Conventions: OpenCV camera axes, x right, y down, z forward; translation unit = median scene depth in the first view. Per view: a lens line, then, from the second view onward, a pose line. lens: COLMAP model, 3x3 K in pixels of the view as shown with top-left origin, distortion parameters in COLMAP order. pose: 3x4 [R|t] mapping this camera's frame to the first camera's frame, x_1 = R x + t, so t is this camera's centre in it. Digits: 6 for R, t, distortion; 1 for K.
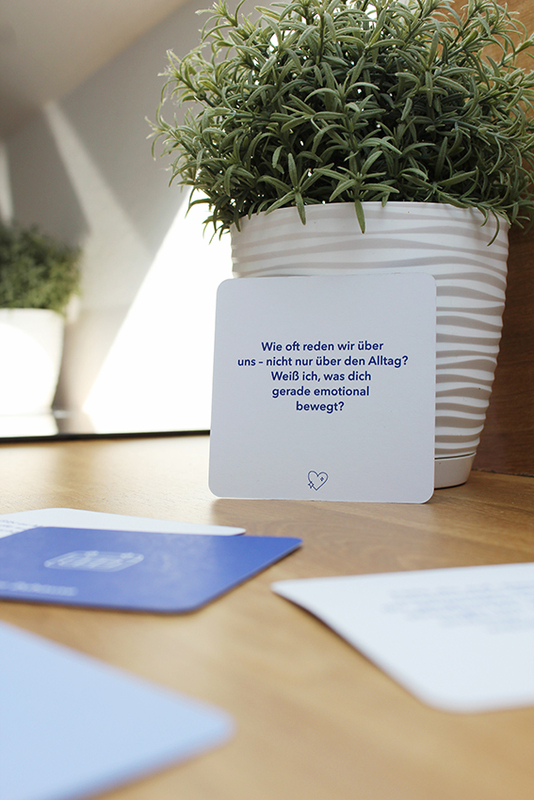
lens RADIAL K [[1031.0, 0, 273.2], [0, 1031.0, 392.7], [0, 0, 1]] dist [-0.009555, 0.000000]
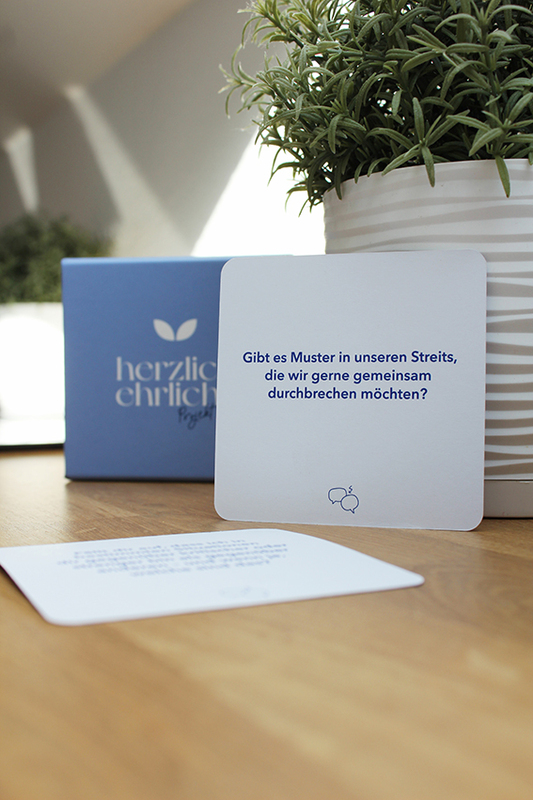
lens RADIAL K [[1031.0, 0, 262.5], [0, 1031.0, 407.3], [0, 0, 1]] dist [-0.009555, 0.000000]
pose [[0.999645, 0.006758, -0.025789, -0.076564], [-0.006409, 0.999887, 0.013574, -0.002275], [0.025878, -0.013404, 0.999575, 0.189053]]
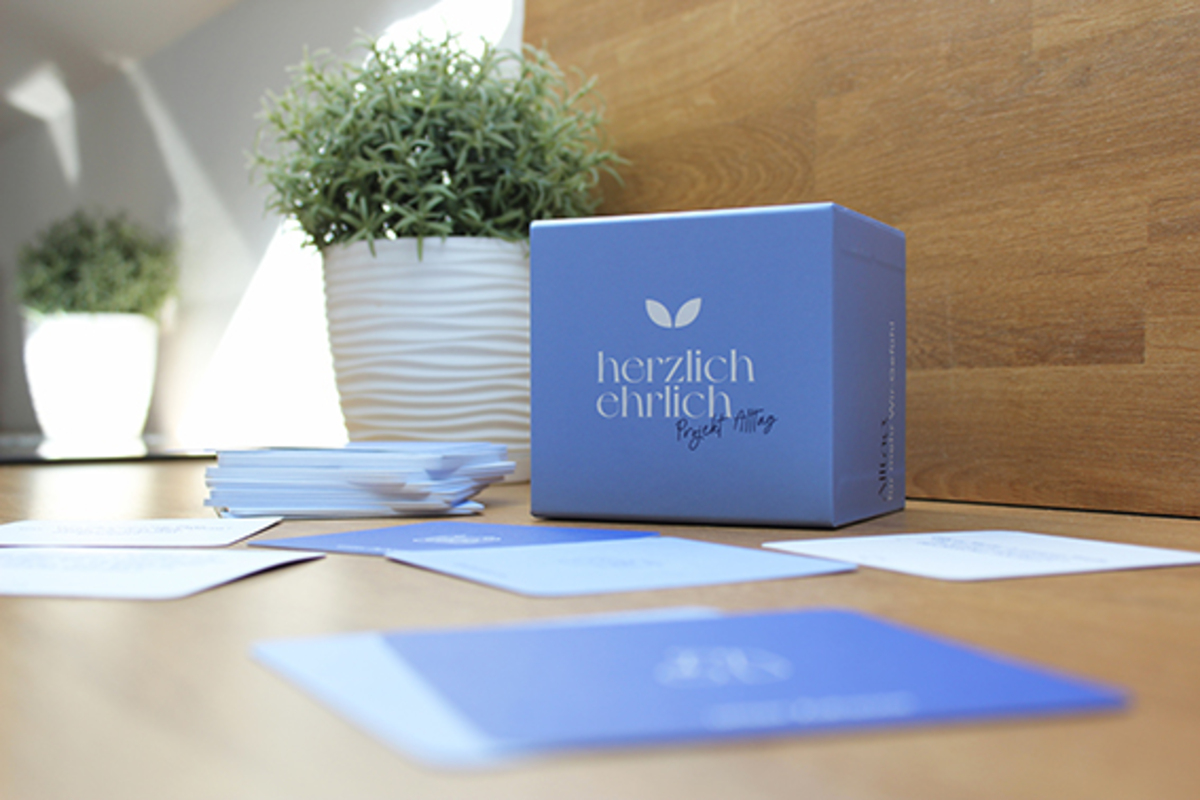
lens RADIAL K [[1546.5, 0, 597.5], [0, 1546.5, 396.0], [0, 0, 1]] dist [-0.009555, 0.000000]
pose [[0.996582, -0.002795, 0.082567, 0.134069], [0.004466, 0.999789, -0.020057, 0.033732], [-0.082493, 0.020357, 0.996384, -0.773866]]
